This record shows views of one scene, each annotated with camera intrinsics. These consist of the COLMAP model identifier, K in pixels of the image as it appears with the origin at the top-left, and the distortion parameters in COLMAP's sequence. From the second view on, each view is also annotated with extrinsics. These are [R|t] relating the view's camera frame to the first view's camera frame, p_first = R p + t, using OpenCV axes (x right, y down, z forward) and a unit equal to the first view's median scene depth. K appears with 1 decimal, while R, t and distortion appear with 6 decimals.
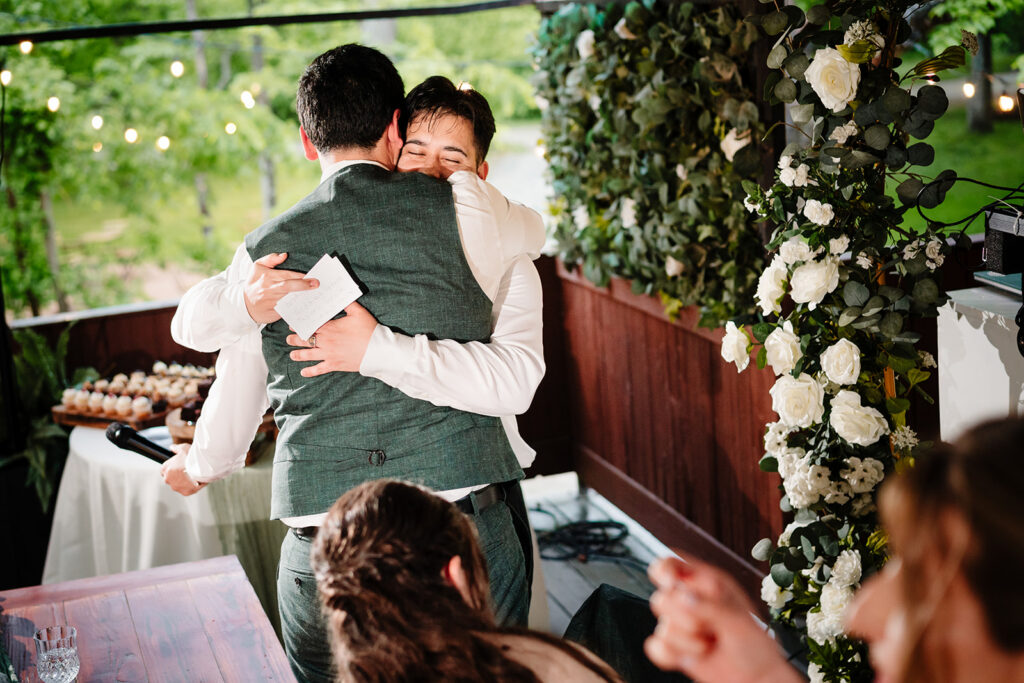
lens RADIAL K [[1663.6, 0, 512.0], [0, 1663.6, 341.5], [0, 0, 1]] dist [0.027260, -0.022674]
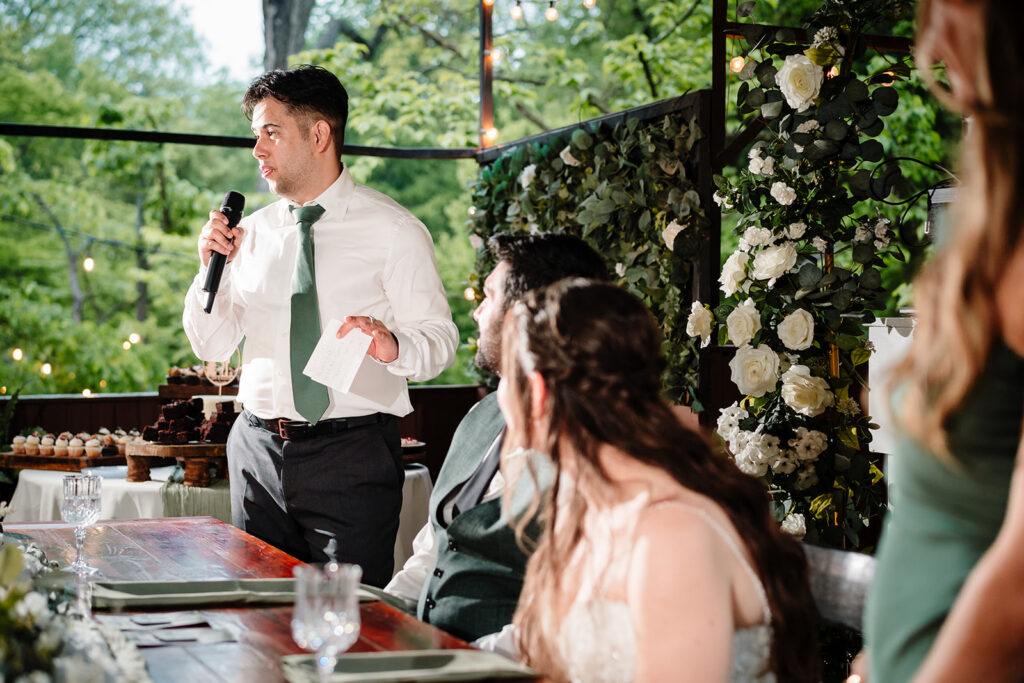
lens RADIAL K [[1663.6, 0, 512.0], [0, 1663.6, 341.5], [0, 0, 1]] dist [0.027260, -0.022674]
pose [[0.993521, 0.077422, 0.083198, -0.080798], [-0.060065, 0.979176, -0.193923, 0.232972], [-0.096479, 0.187670, 0.977482, -0.075247]]
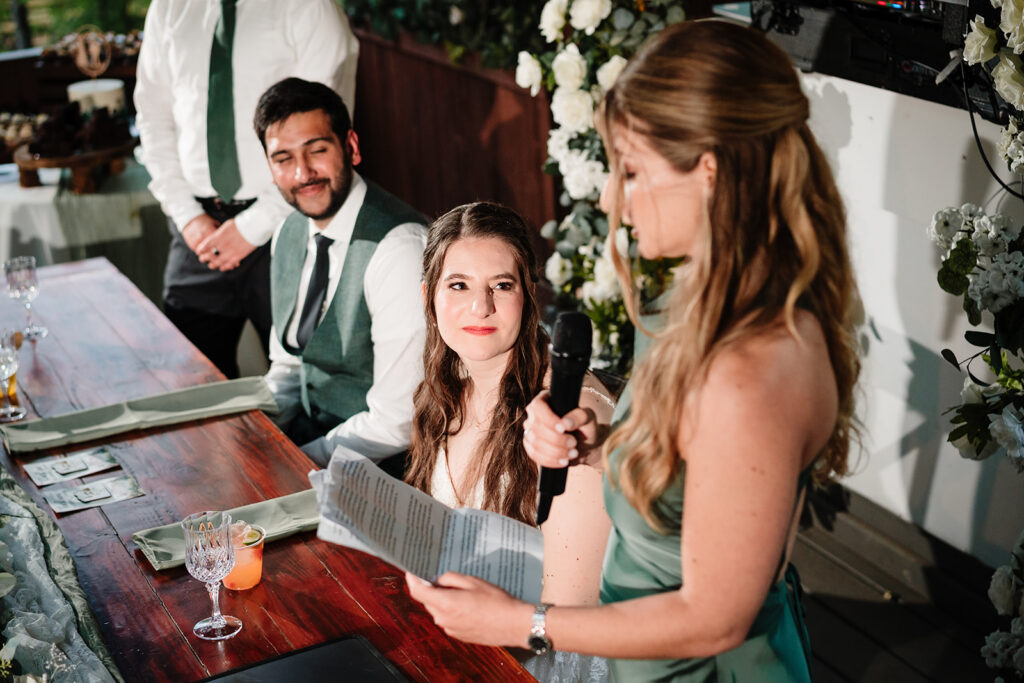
lens RADIAL K [[1663.6, 0, 512.0], [0, 1663.6, 341.5], [0, 0, 1]] dist [0.027260, -0.022674]
pose [[0.987600, -0.035862, 0.152839, -0.071033], [0.016548, 0.991917, 0.125809, 0.048557], [-0.156115, -0.121719, 0.980210, -0.229577]]
